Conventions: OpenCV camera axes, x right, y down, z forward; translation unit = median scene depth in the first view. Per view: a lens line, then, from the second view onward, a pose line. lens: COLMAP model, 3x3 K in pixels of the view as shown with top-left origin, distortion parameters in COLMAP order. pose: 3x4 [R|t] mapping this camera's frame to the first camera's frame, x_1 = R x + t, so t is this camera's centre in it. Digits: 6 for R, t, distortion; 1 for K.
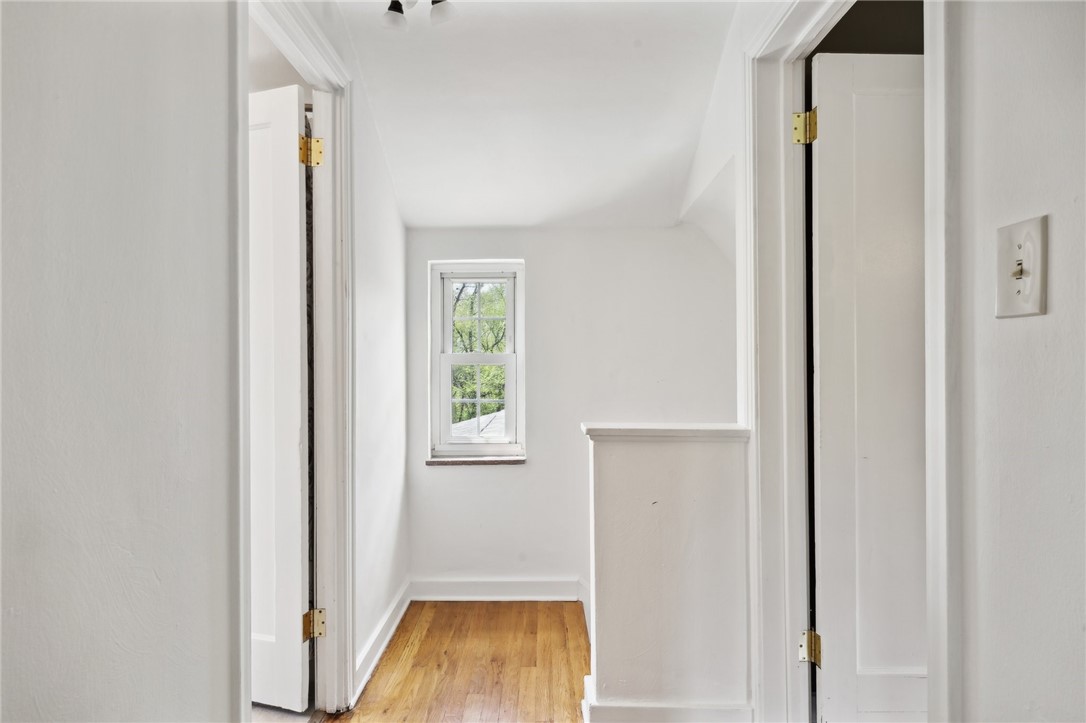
lens RADIAL K [[562.8, 0, 542.0], [0, 562.8, 363.8], [0, 0, 1]] dist [0.000047, 0.000005]
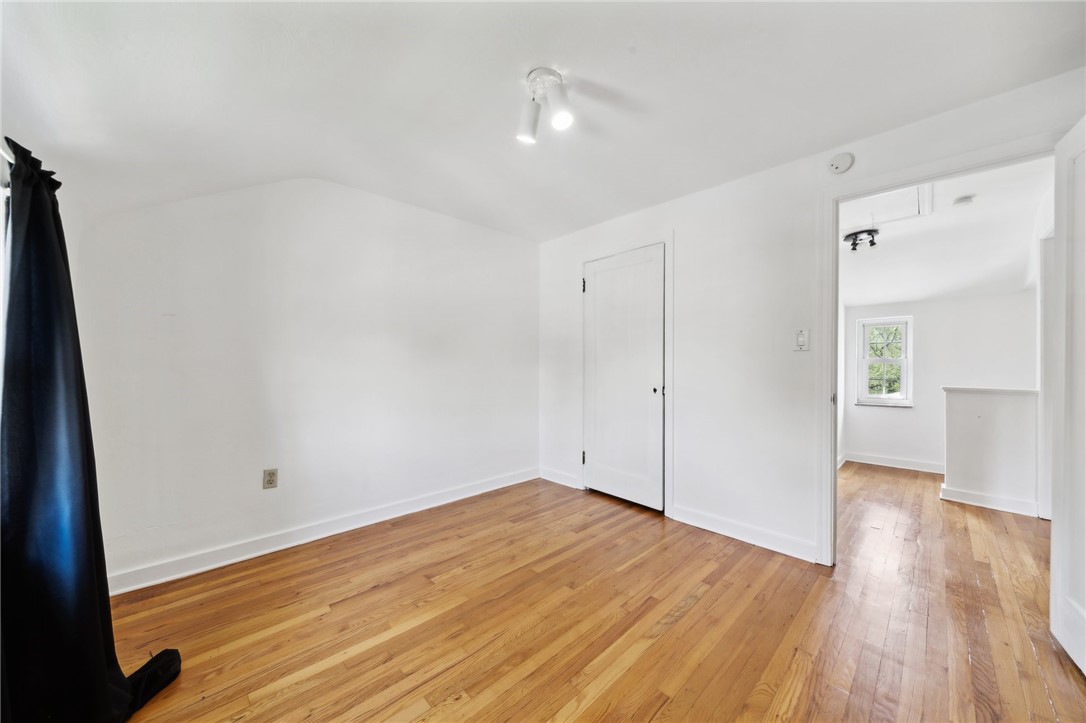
lens RADIAL K [[385.3, 0, 536.8], [0, 385.3, 364.3], [0, 0, 1]] dist [0.000176, -0.001428]
pose [[0.686604, 0.007470, -0.726993, 0.053370], [-0.002426, 0.999965, 0.007983, -0.003509], [0.727027, -0.003717, 0.686598, -1.085619]]
